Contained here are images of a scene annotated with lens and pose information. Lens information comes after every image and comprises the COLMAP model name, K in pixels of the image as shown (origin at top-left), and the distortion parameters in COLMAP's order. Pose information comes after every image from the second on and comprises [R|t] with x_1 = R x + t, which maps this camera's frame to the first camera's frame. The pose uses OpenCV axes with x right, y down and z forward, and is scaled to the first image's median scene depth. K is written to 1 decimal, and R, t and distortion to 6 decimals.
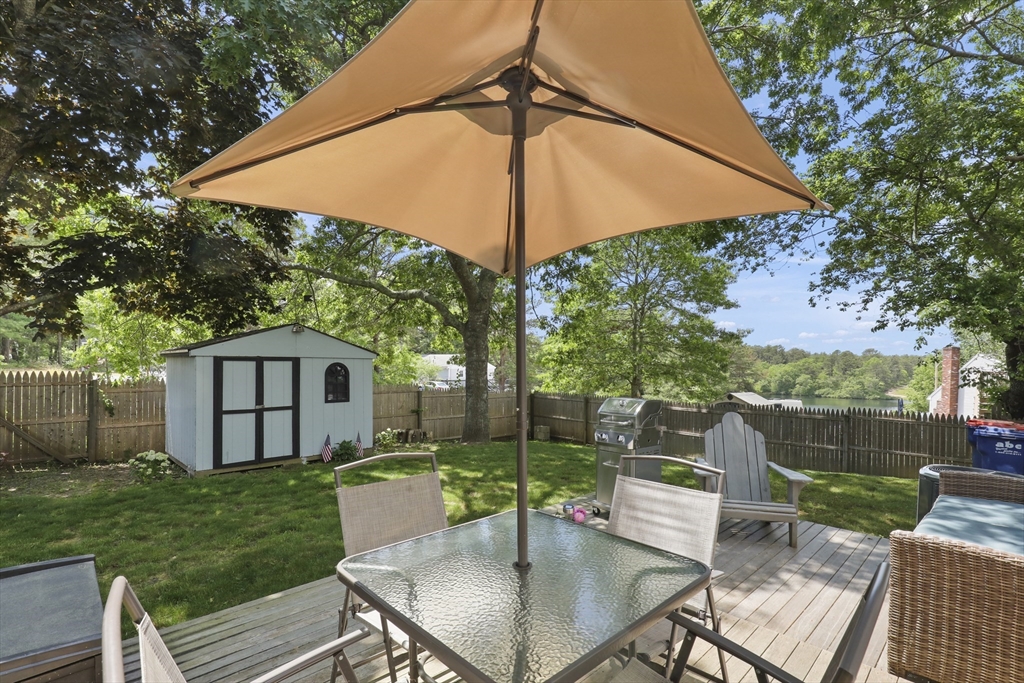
lens RADIAL K [[470.2, 0, 519.1], [0, 470.2, 375.5], [0, 0, 1]] dist [0.002210, 0.000551]
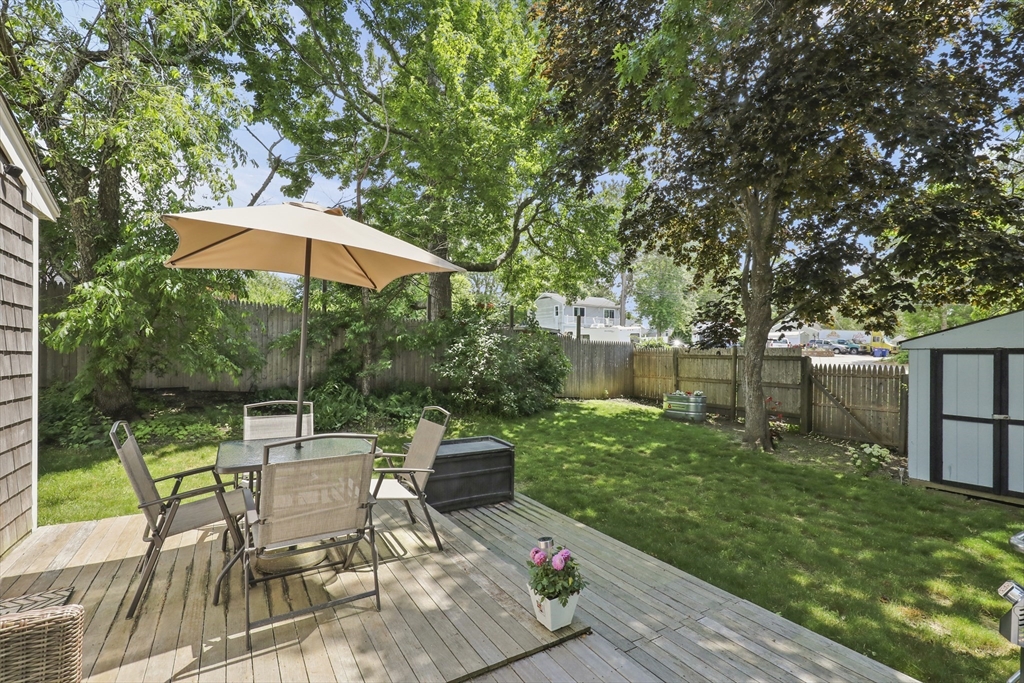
lens RADIAL K [[462.1, 0, 515.2], [0, 462.1, 350.6], [0, 0, 1]] dist [0.002587, -0.000117]
pose [[-0.216272, -0.019652, -0.976135, 0.241716], [-0.031138, 0.999428, -0.013222, -0.002434], [0.975837, 0.027536, -0.216760, 0.319966]]
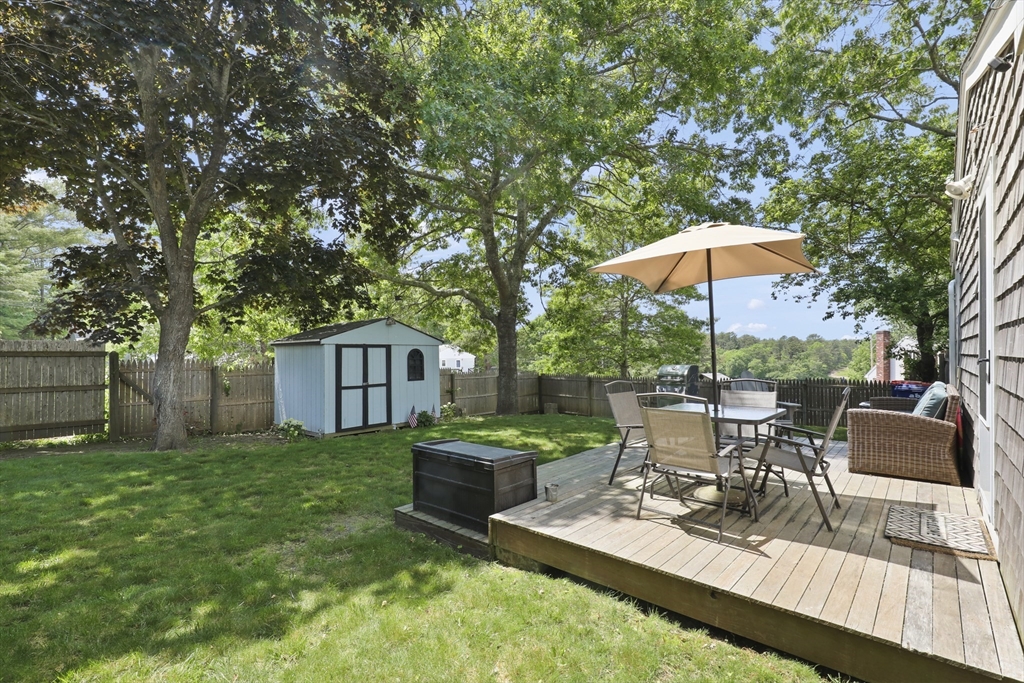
lens RADIAL K [[462.1, 0, 515.2], [0, 462.1, 350.6], [0, 0, 1]] dist [0.002587, -0.000117]
pose [[0.997552, -0.016409, 0.067970, -0.177328], [0.018523, 0.999360, -0.030586, 0.017483], [-0.067424, 0.031770, 0.997218, -0.208694]]
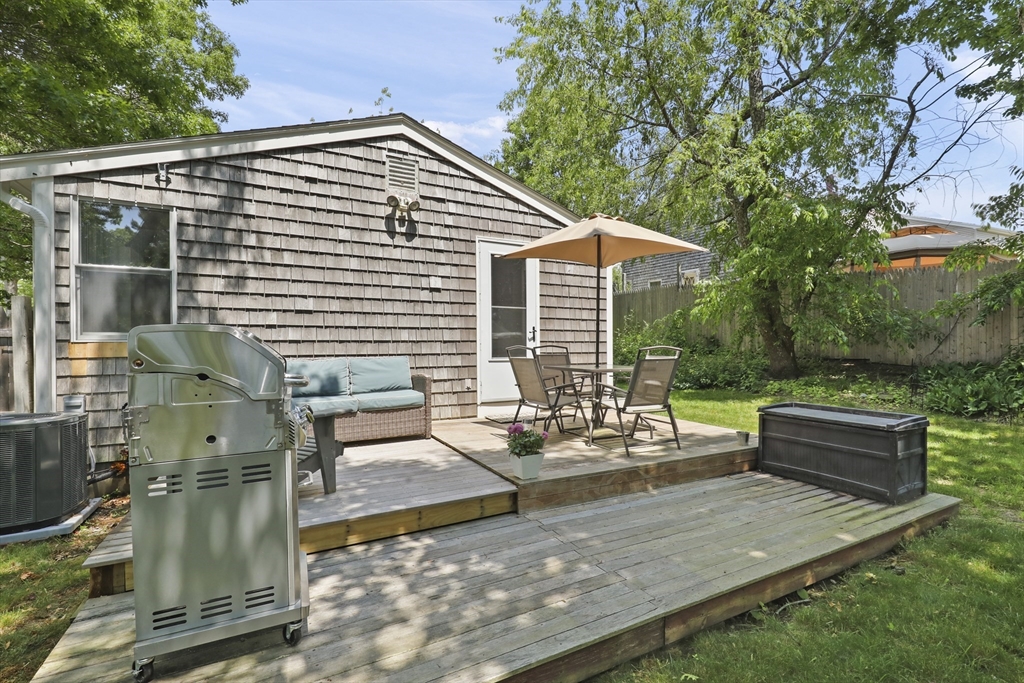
lens RADIAL K [[462.1, 0, 515.2], [0, 462.1, 350.6], [0, 0, 1]] dist [0.002587, -0.000117]
pose [[-0.960775, -0.012598, 0.277041, -0.045181], [-0.002467, 0.999316, 0.036885, 0.023952], [-0.277317, 0.034755, -0.960150, 0.586961]]
